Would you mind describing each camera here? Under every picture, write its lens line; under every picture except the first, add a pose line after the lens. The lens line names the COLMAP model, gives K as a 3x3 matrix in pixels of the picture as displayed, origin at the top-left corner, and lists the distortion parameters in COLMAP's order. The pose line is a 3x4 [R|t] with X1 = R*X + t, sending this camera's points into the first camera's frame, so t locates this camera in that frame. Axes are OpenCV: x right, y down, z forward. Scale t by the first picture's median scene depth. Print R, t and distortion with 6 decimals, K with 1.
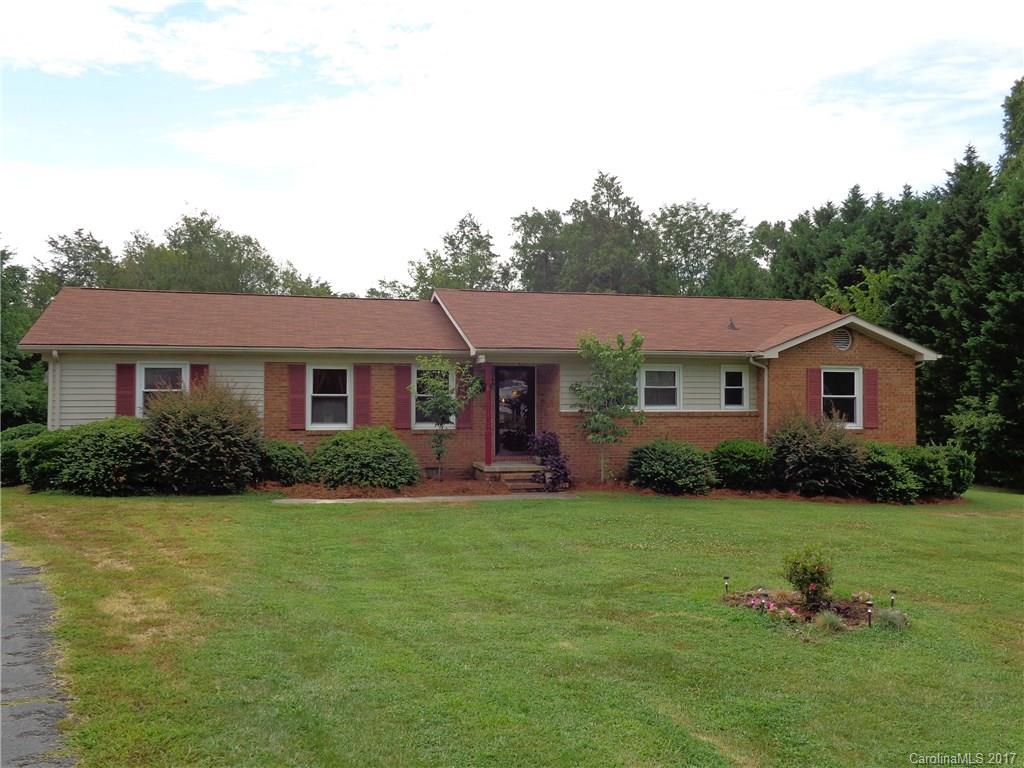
lens RADIAL K [[898.5, 0, 512.0], [0, 898.5, 384.0], [0, 0, 1]] dist [-0.002572, 0.008200]
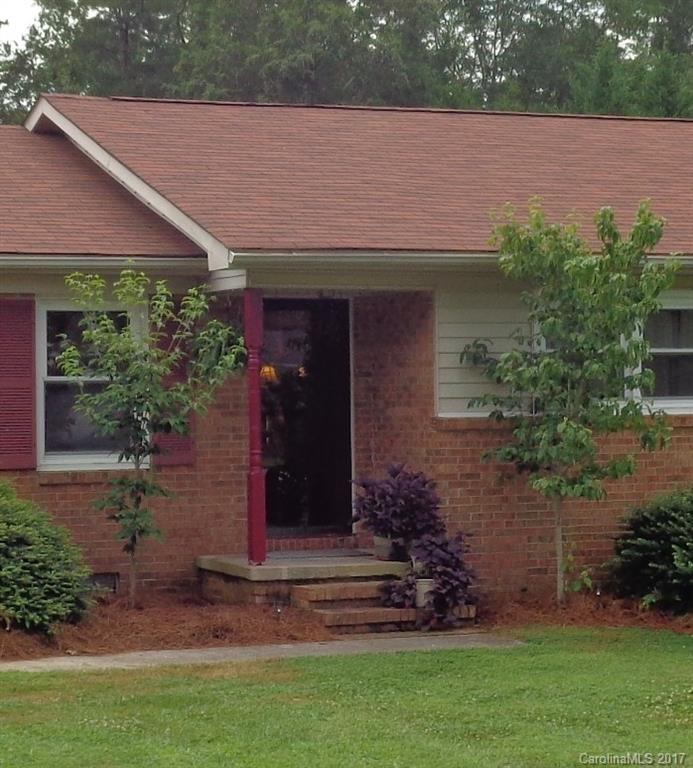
lens RADIAL K [[2293.2, 0, 346.5], [0, 2293.2, 384.0], [0, 0, 1]] dist [0.041946, 0.668432]
pose [[0.989460, -0.011386, 0.144360, -0.126992], [0.009562, 0.999866, 0.013324, 0.003369], [-0.144492, -0.011803, 0.989436, 0.051183]]
